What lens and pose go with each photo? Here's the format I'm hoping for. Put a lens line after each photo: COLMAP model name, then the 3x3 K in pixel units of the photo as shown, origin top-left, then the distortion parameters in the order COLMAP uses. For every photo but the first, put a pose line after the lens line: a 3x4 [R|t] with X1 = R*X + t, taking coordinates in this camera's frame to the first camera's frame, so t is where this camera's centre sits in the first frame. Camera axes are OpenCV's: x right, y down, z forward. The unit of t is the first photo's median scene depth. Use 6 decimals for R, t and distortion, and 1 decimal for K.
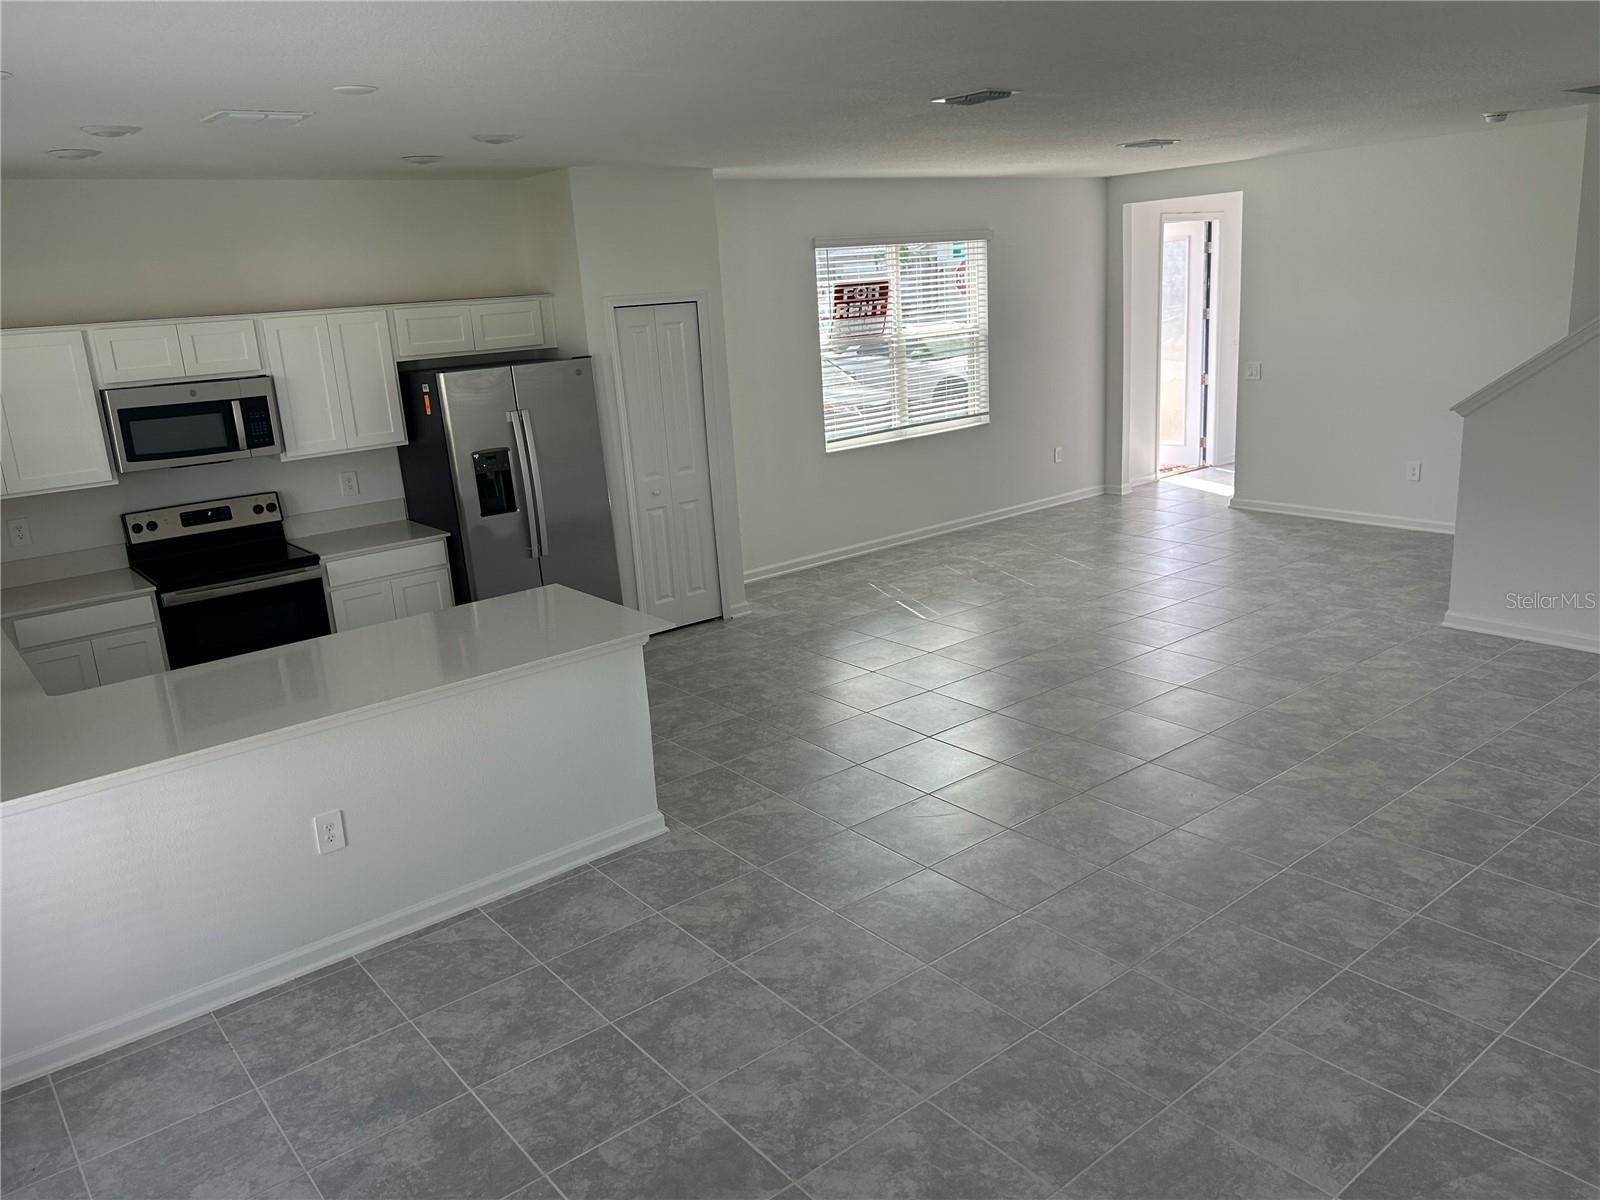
lens RADIAL K [[1200.4, 0, 804.8], [0, 1200.4, 589.3], [0, 0, 1]] dist [0.090581, -0.103243]
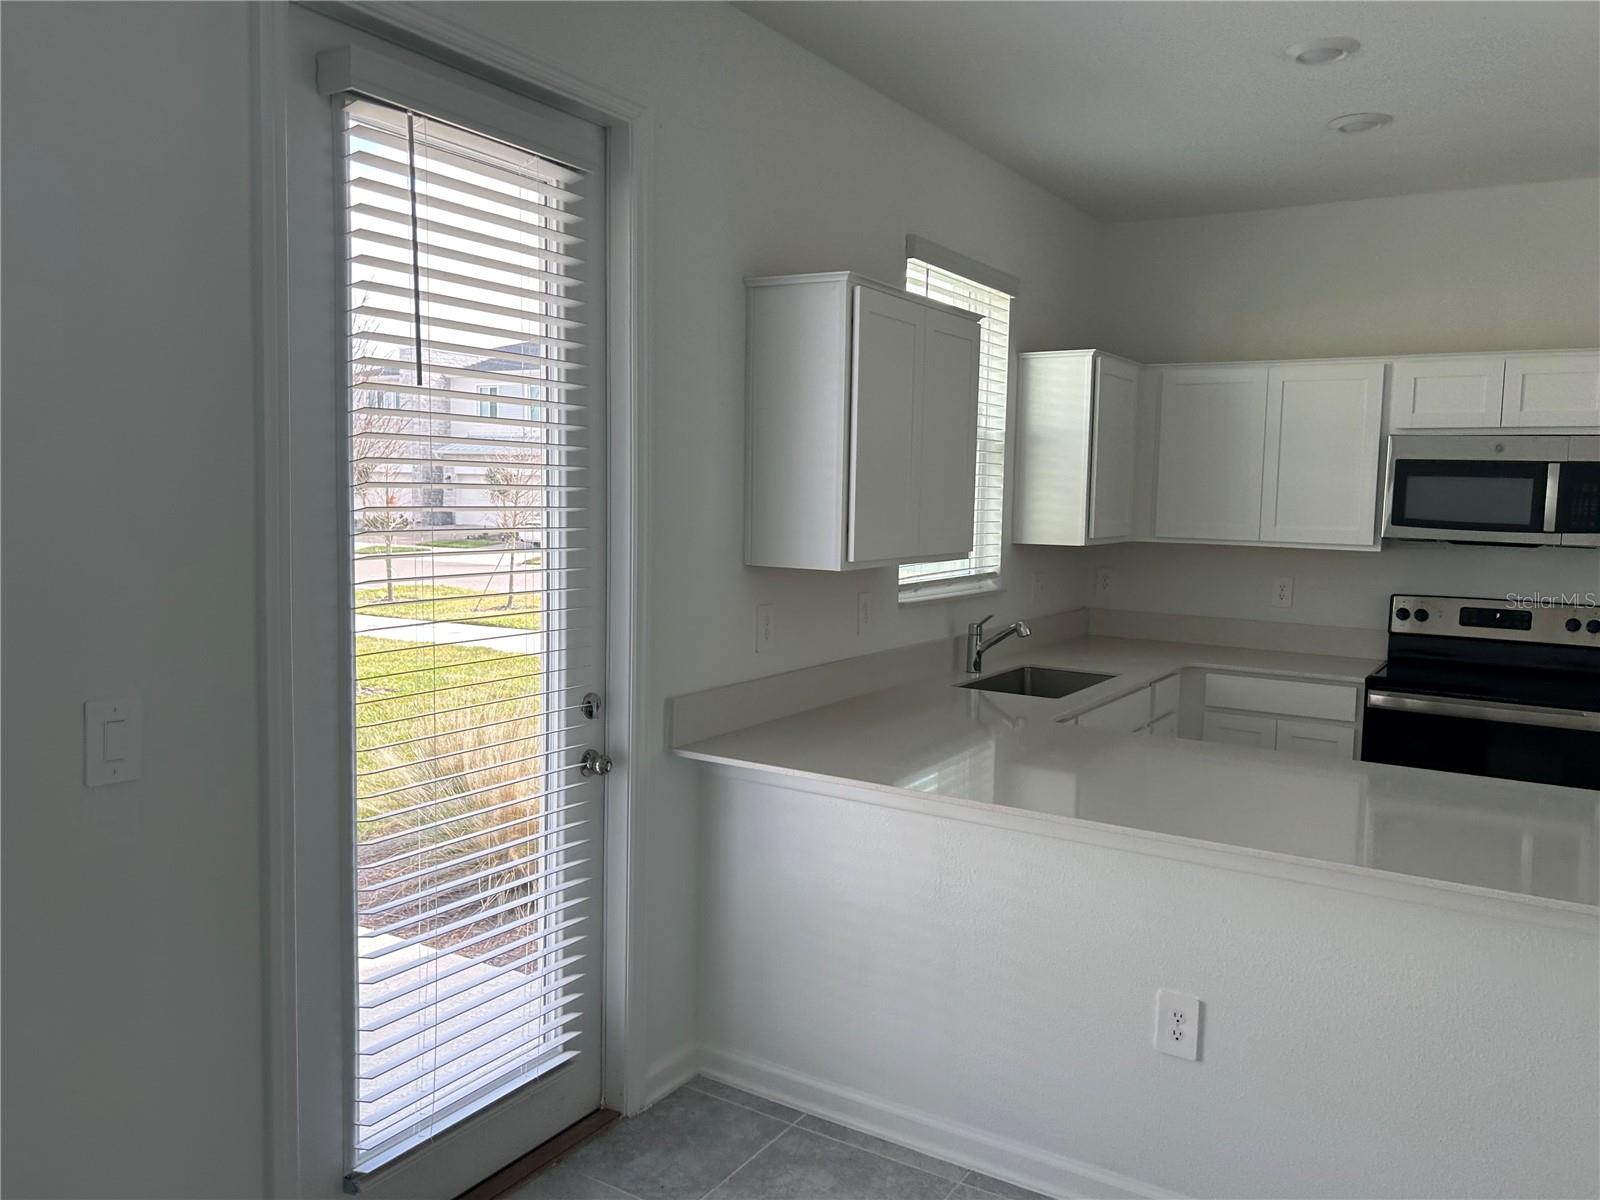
lens RADIAL K [[1200.4, 0, 804.8], [0, 1200.4, 589.3], [0, 0, 1]] dist [0.090581, -0.103243]
pose [[0.334808, 0.149631, -0.930330, 0.068594], [-0.279928, 0.958533, 0.053426, 0.001778], [0.899746, 0.242538, 0.362811, 0.365916]]
